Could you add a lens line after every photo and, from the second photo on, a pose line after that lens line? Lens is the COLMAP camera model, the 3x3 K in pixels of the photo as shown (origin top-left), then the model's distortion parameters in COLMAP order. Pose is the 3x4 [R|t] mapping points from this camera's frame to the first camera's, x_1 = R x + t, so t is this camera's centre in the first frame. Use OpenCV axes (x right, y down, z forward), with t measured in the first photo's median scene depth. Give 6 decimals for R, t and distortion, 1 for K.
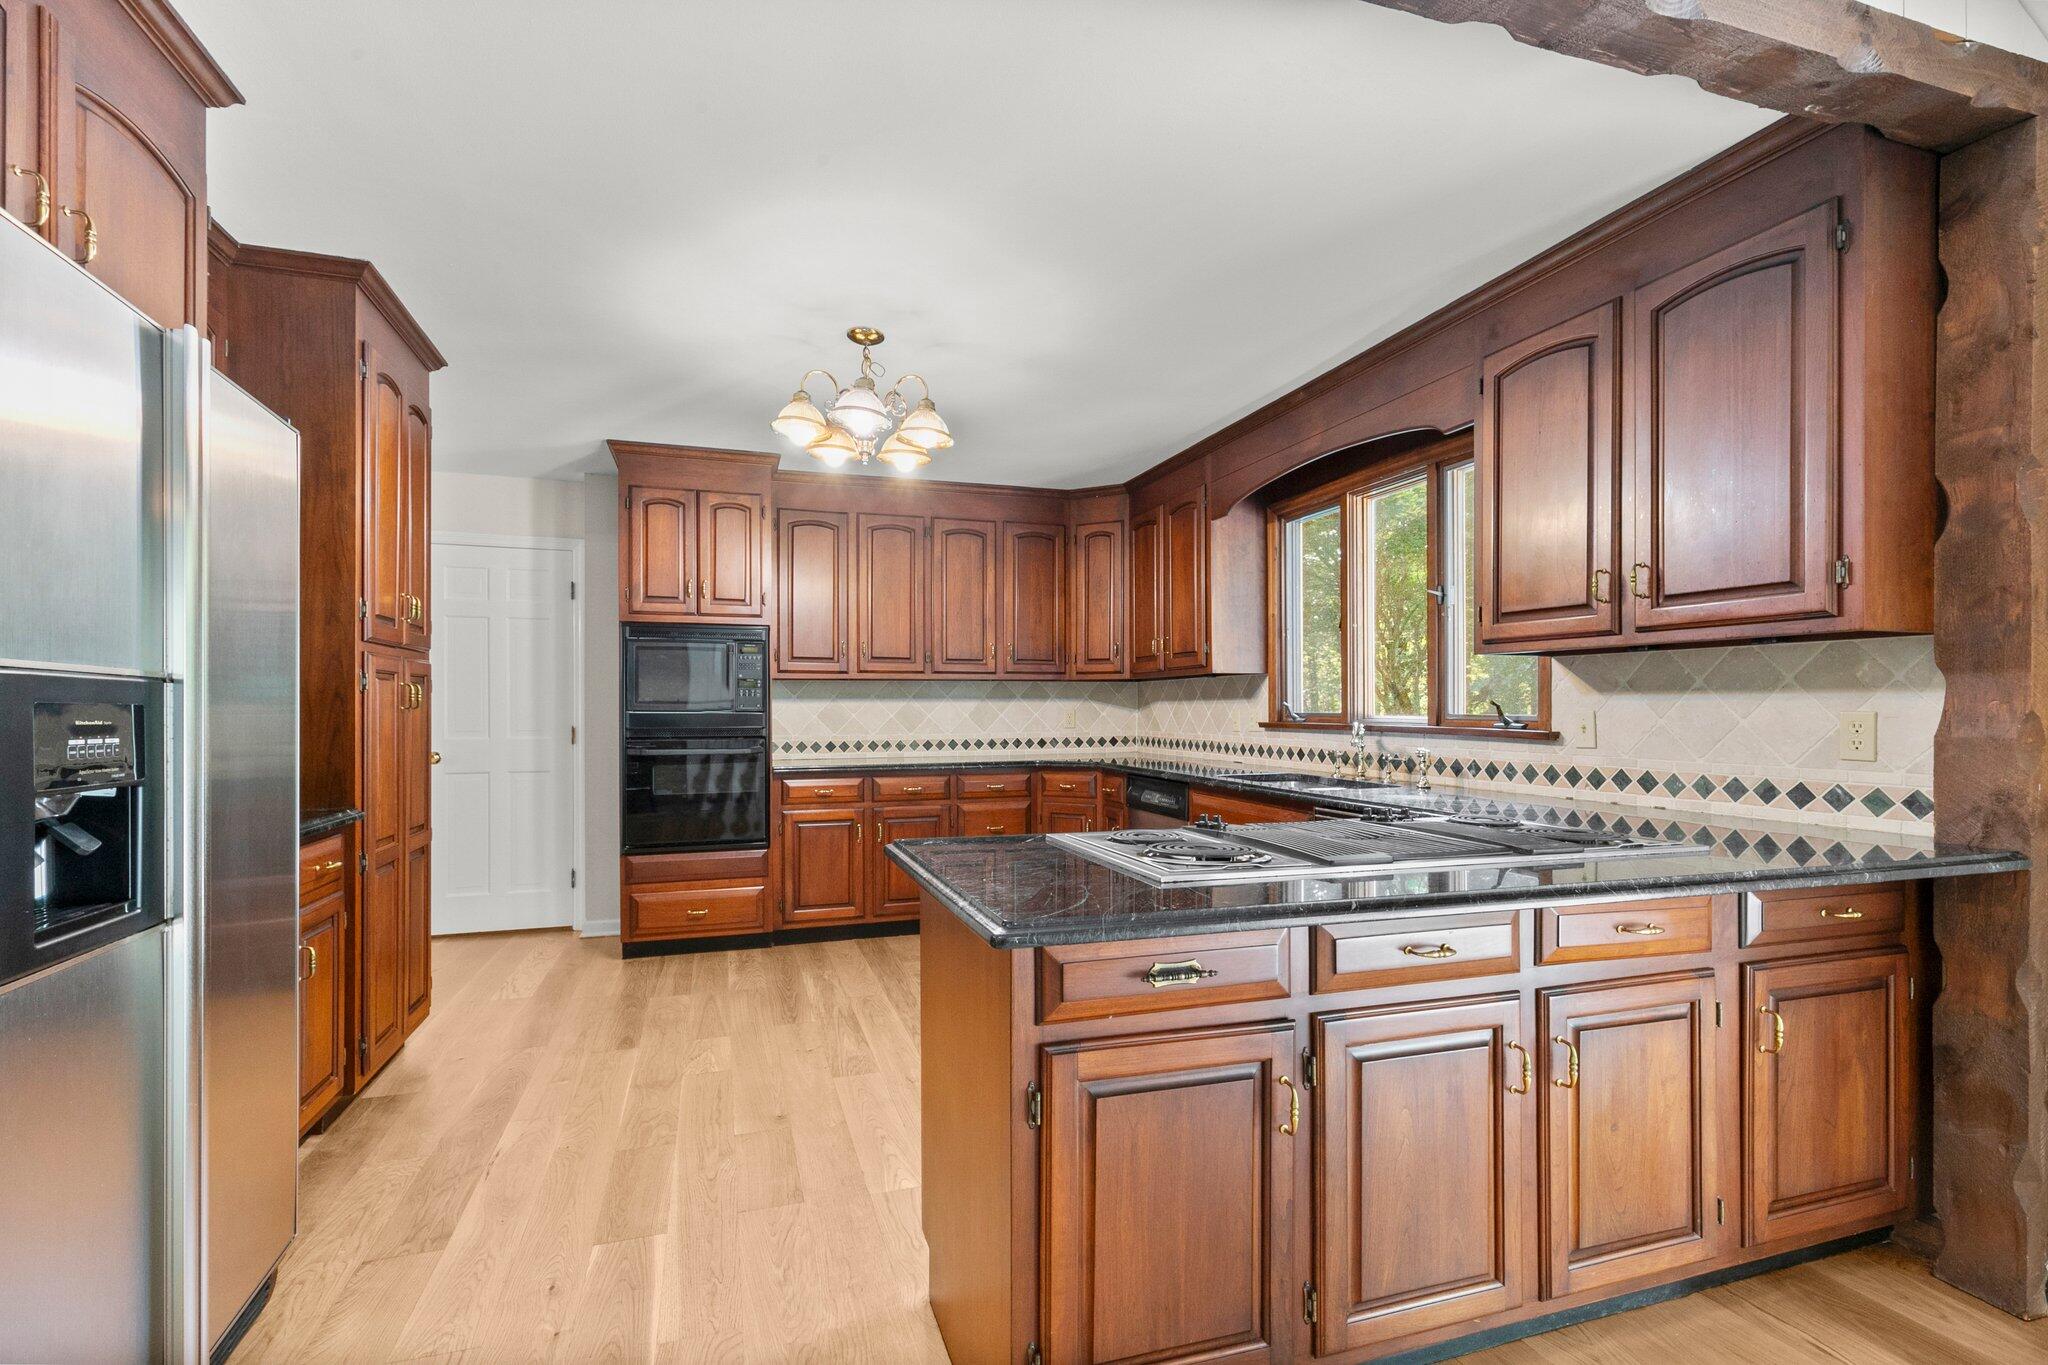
lens RADIAL K [[931.6, 0, 1024.6], [0, 931.6, 703.2], [0, 0, 1]] dist [0.006288, -0.000819]
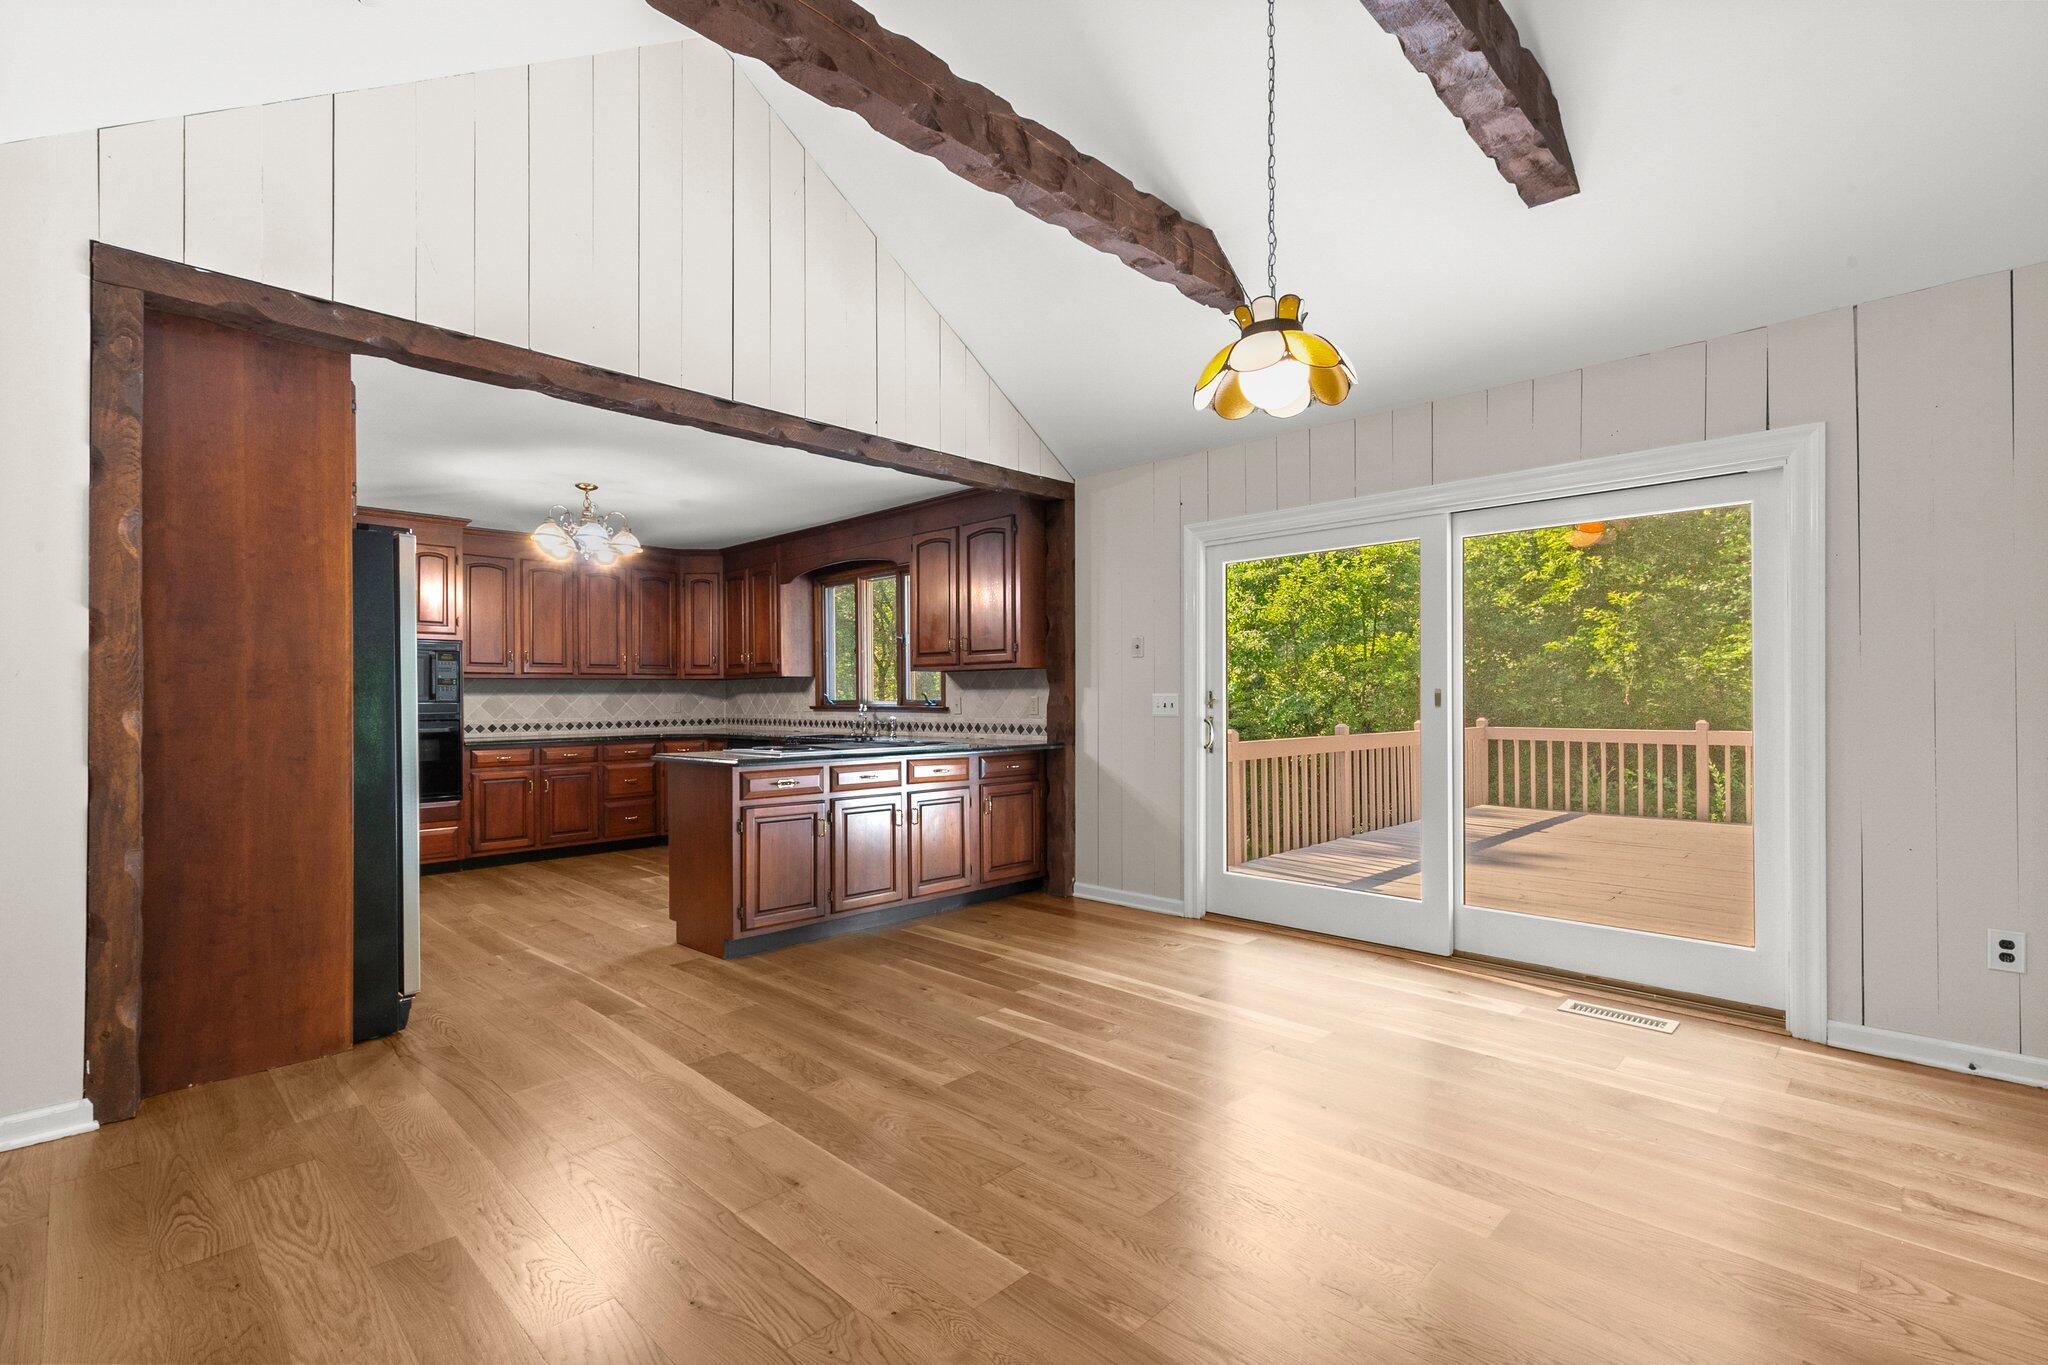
lens RADIAL K [[931.6, 0, 1025.4], [0, 931.6, 695.9], [0, 0, 1]] dist [0.006288, -0.000819]
pose [[0.887773, -0.004438, 0.460259, -0.225090], [0.004264, 0.999990, 0.001418, 0.001923], [-0.460261, 0.000703, 0.887783, -0.853823]]
